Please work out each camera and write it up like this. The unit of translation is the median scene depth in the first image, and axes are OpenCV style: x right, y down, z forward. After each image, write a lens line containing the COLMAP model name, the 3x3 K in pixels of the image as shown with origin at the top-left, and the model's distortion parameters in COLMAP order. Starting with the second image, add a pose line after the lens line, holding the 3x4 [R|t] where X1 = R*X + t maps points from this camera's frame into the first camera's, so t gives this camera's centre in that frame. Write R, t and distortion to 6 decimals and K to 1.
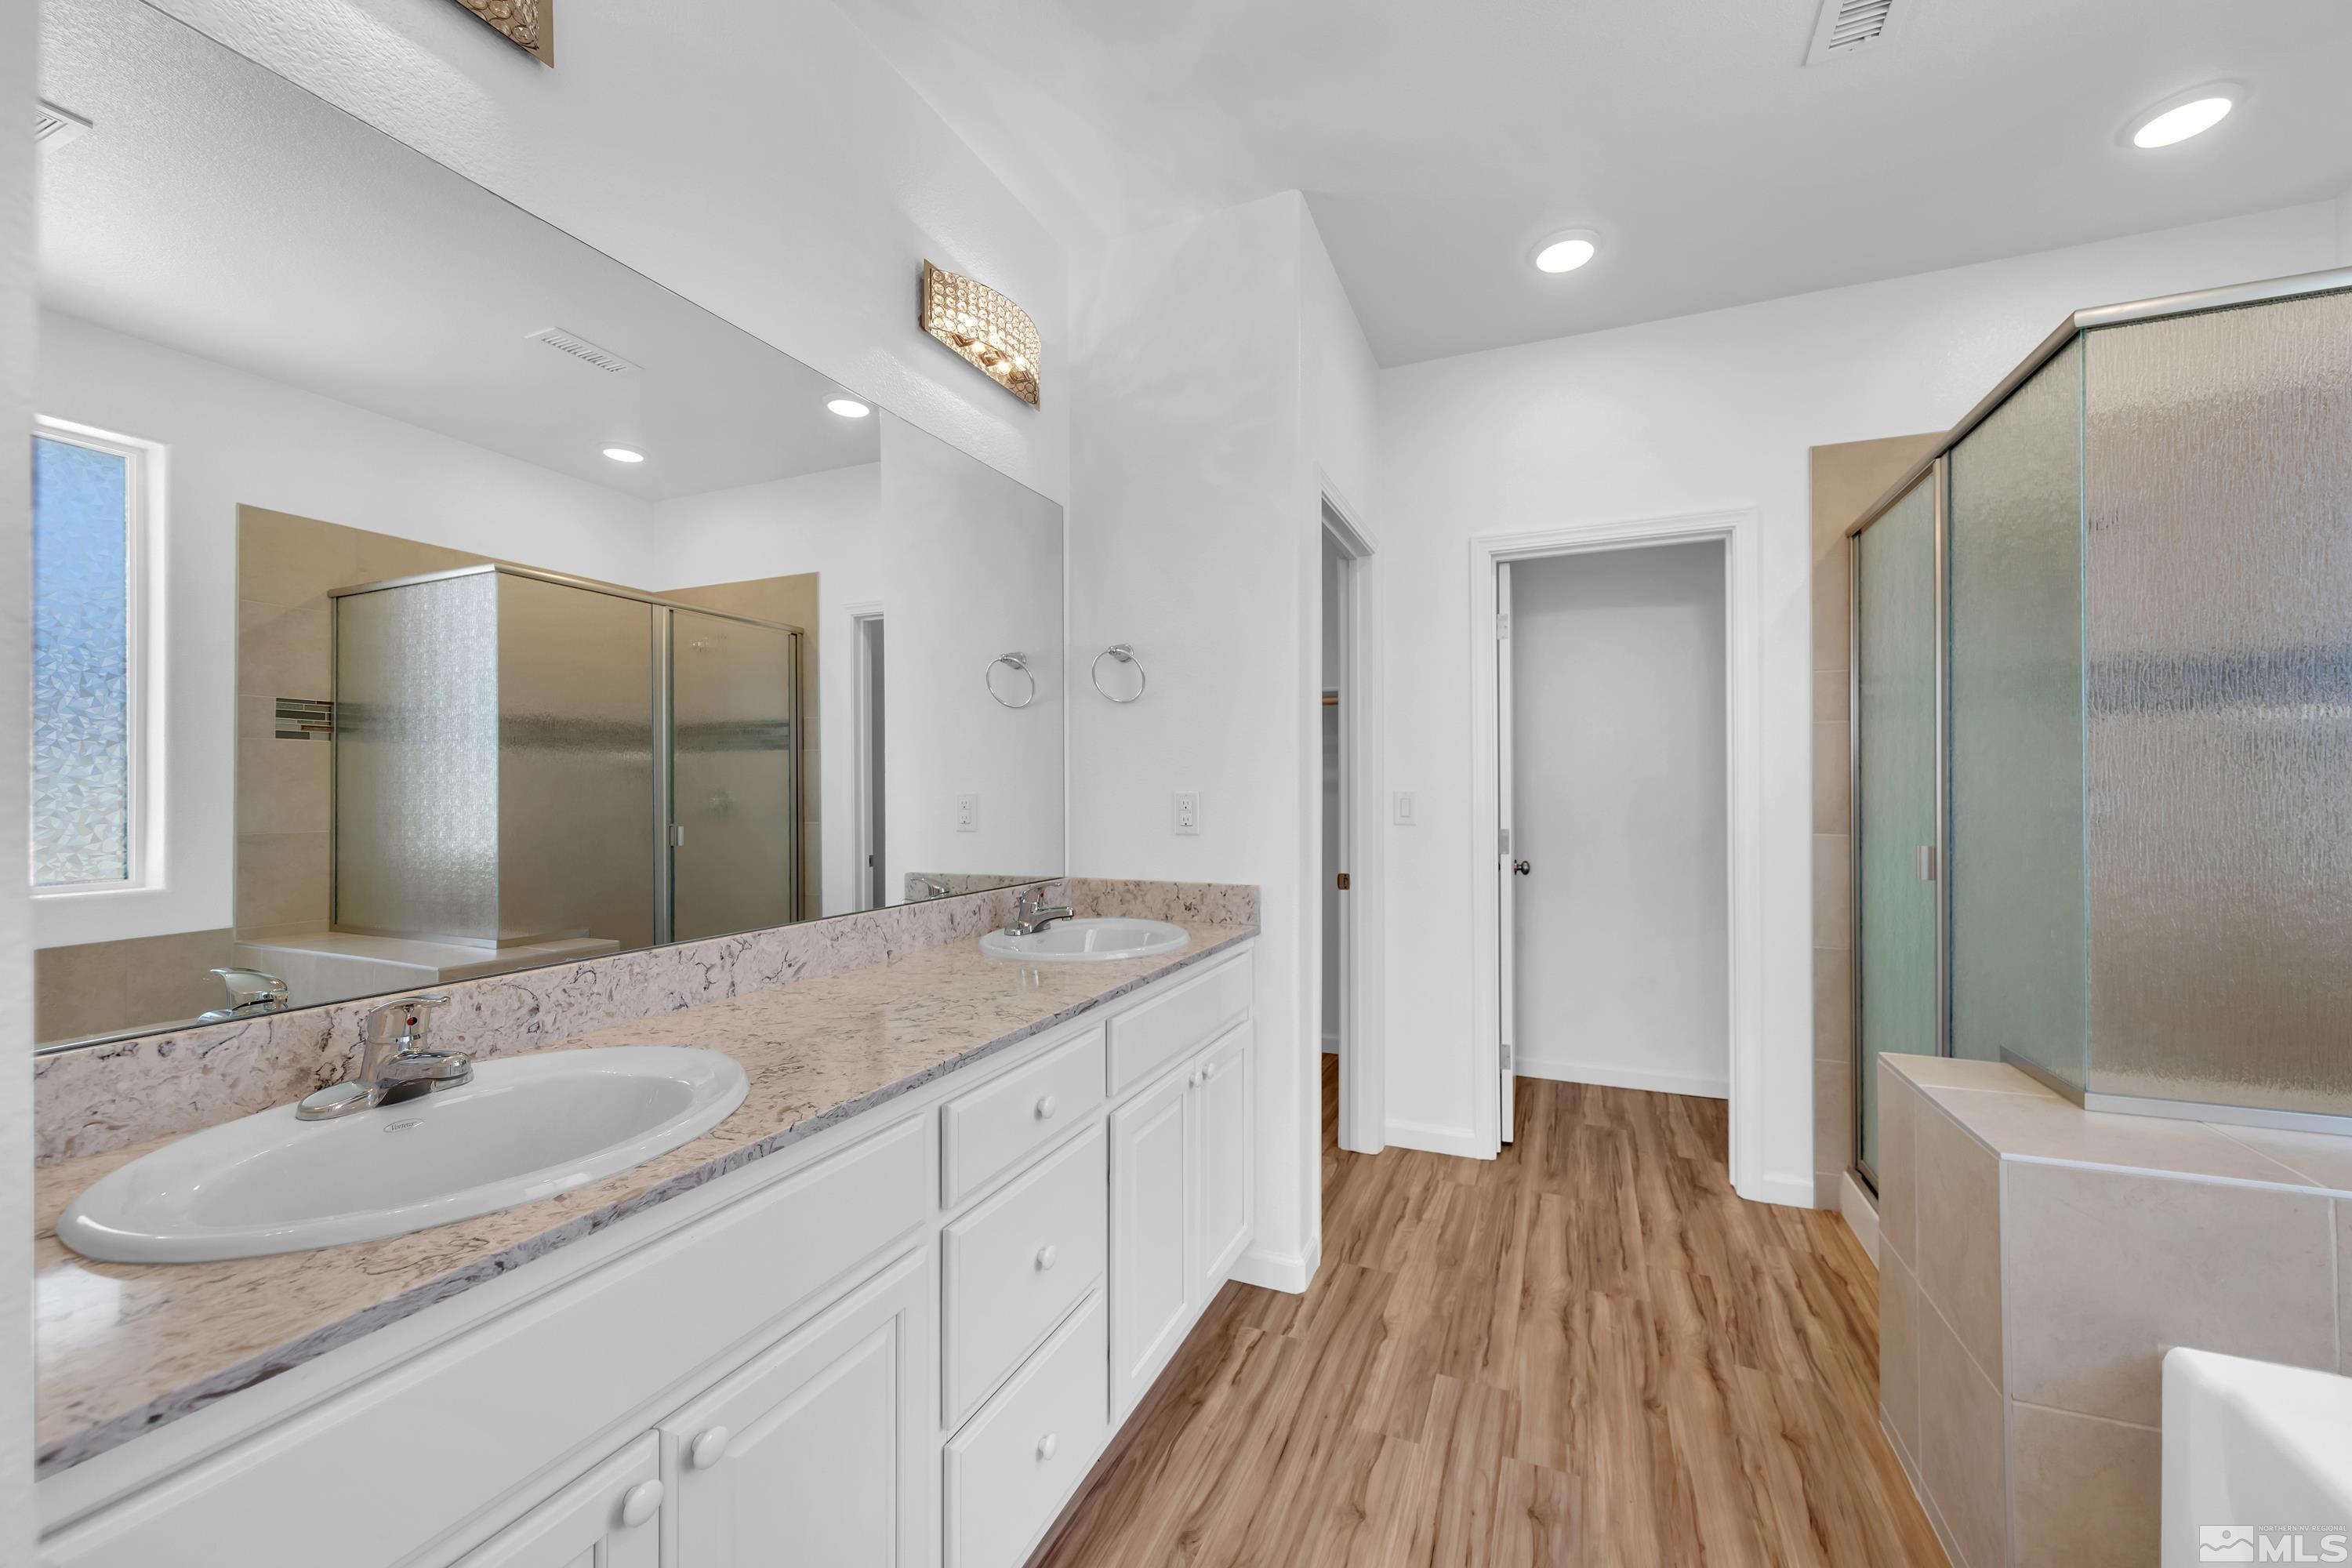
lens RADIAL K [[963.3, 0, 1177.7], [0, 963.3, 780.1], [0, 0, 1]] dist [0.001645, 0.000552]
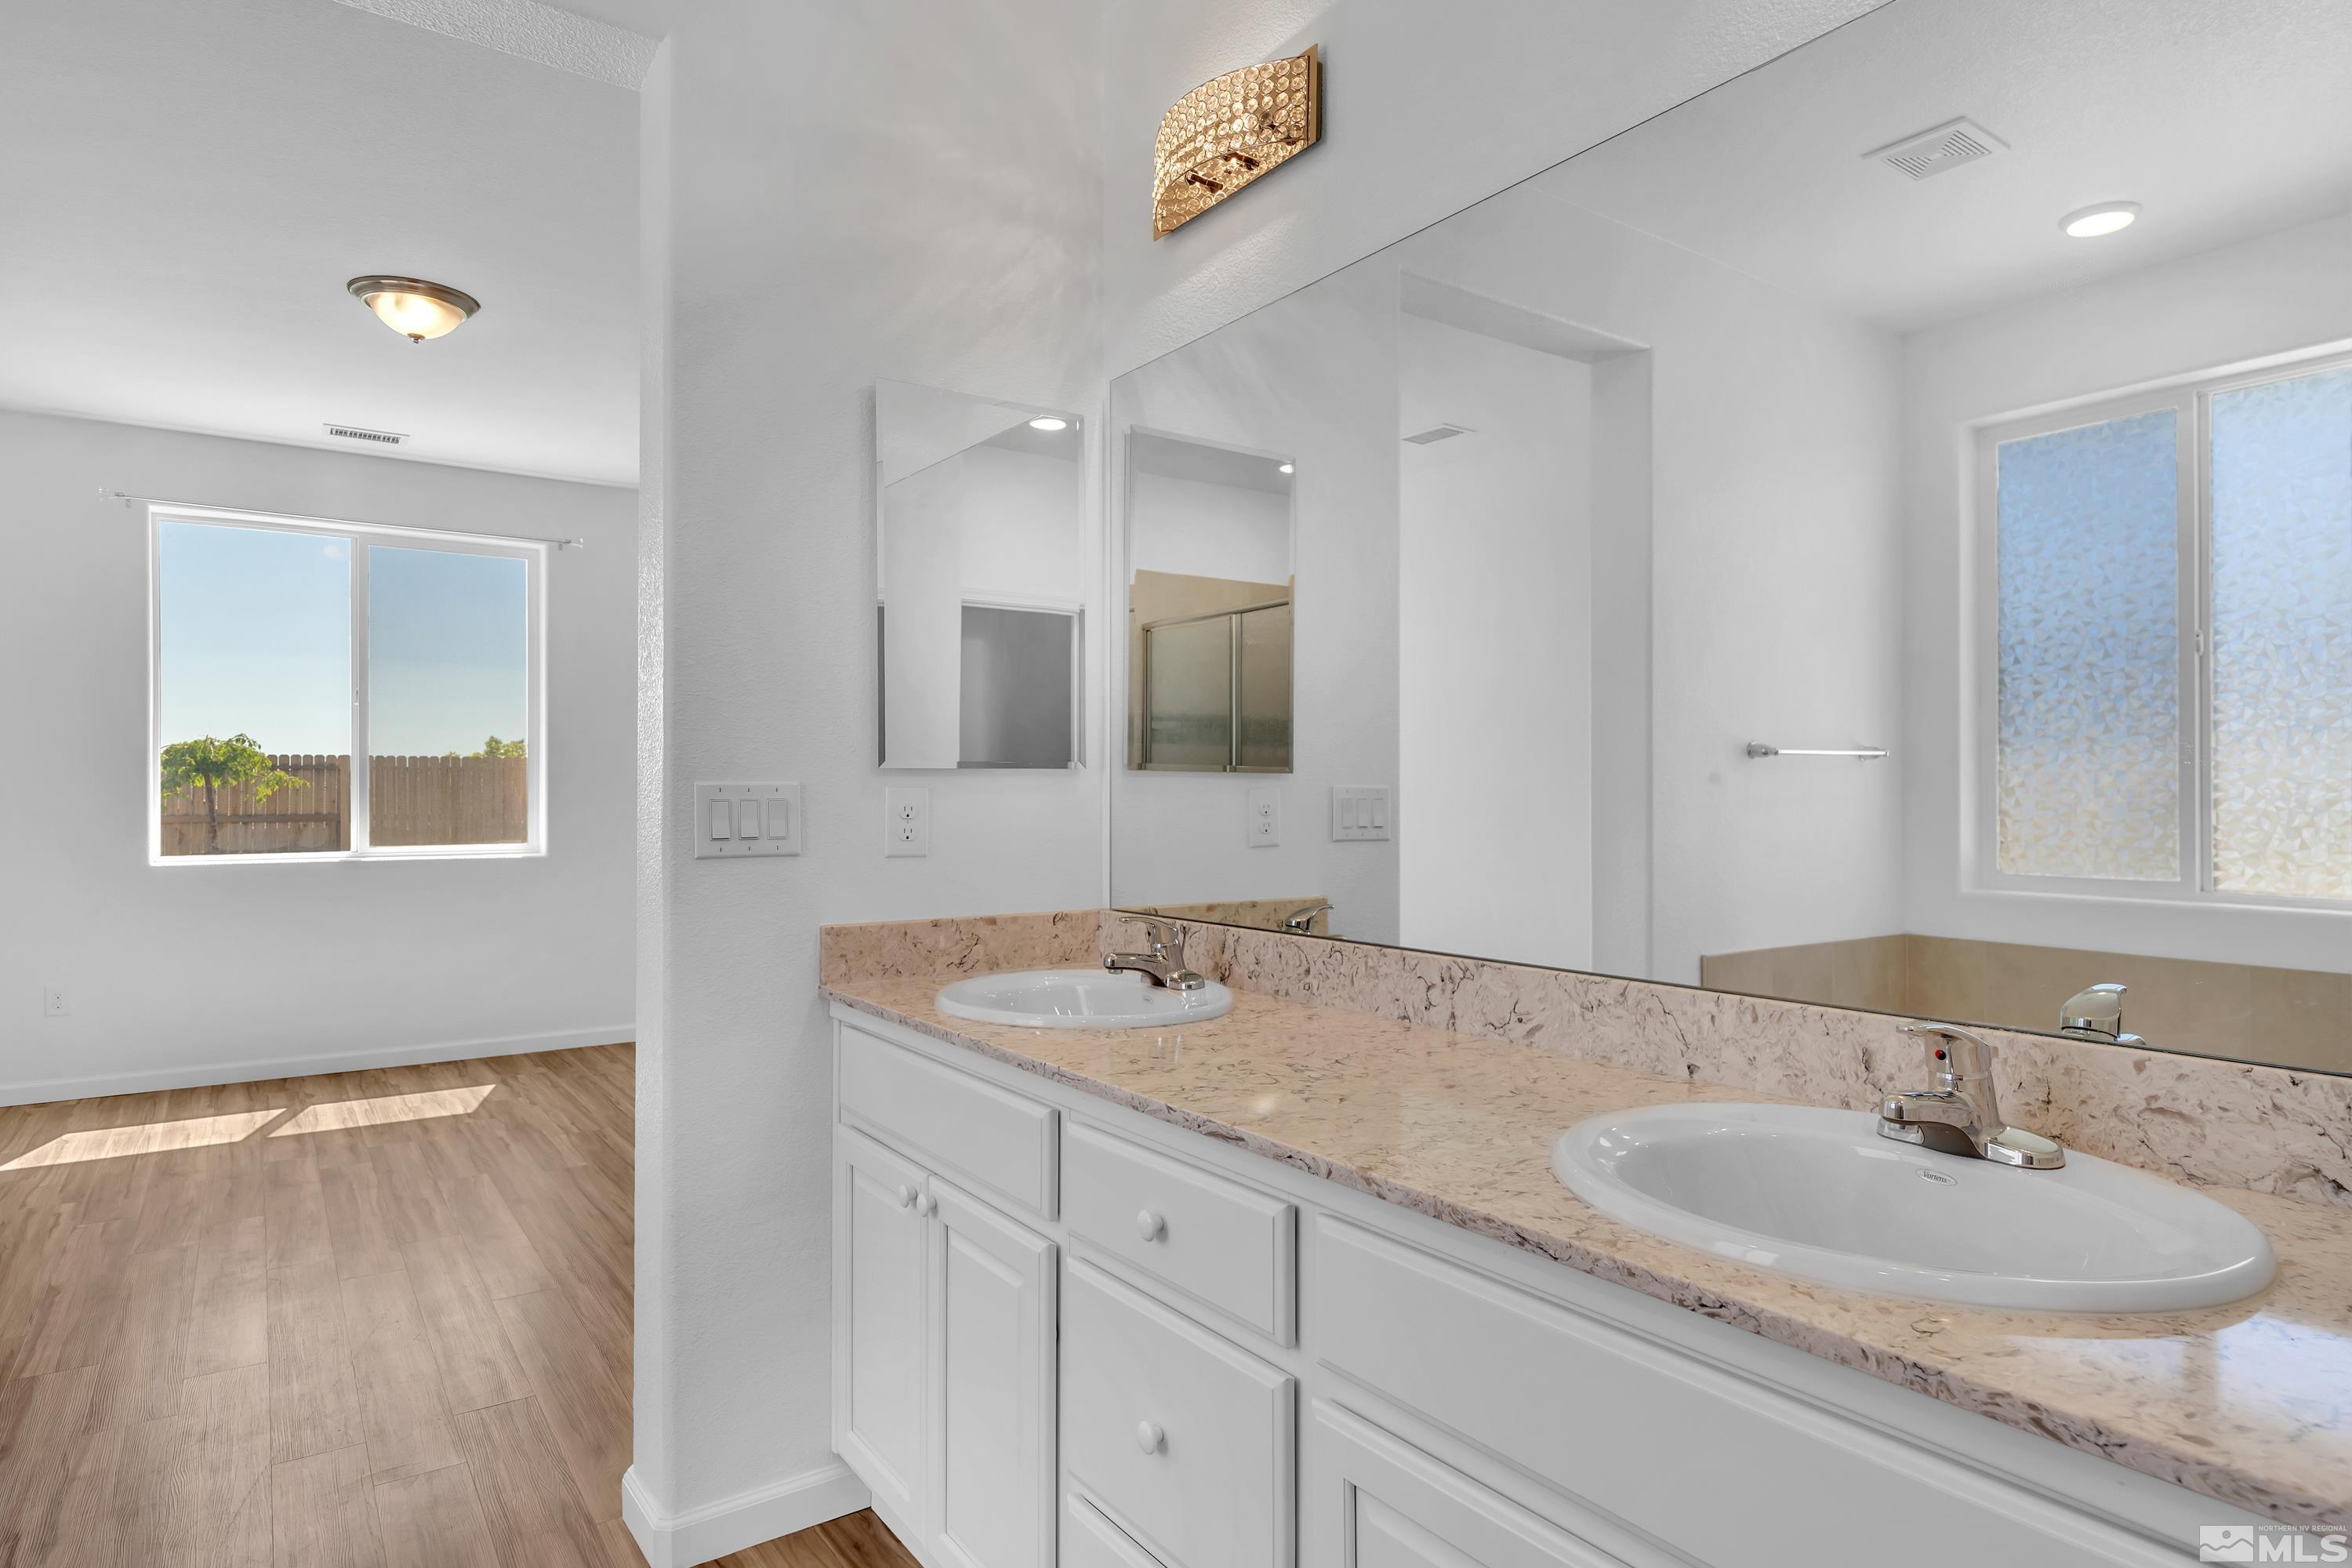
lens RADIAL K [[1269.8, 0, 1166.7], [0, 1269.8, 773.9], [0, 0, 1]] dist [-0.005429, 0.000435]
pose [[-0.527671, -0.012372, -0.849359, 0.641268], [0.007948, 0.999778, -0.019501, 0.026166], [0.849411, -0.017041, -0.527456, 1.481854]]
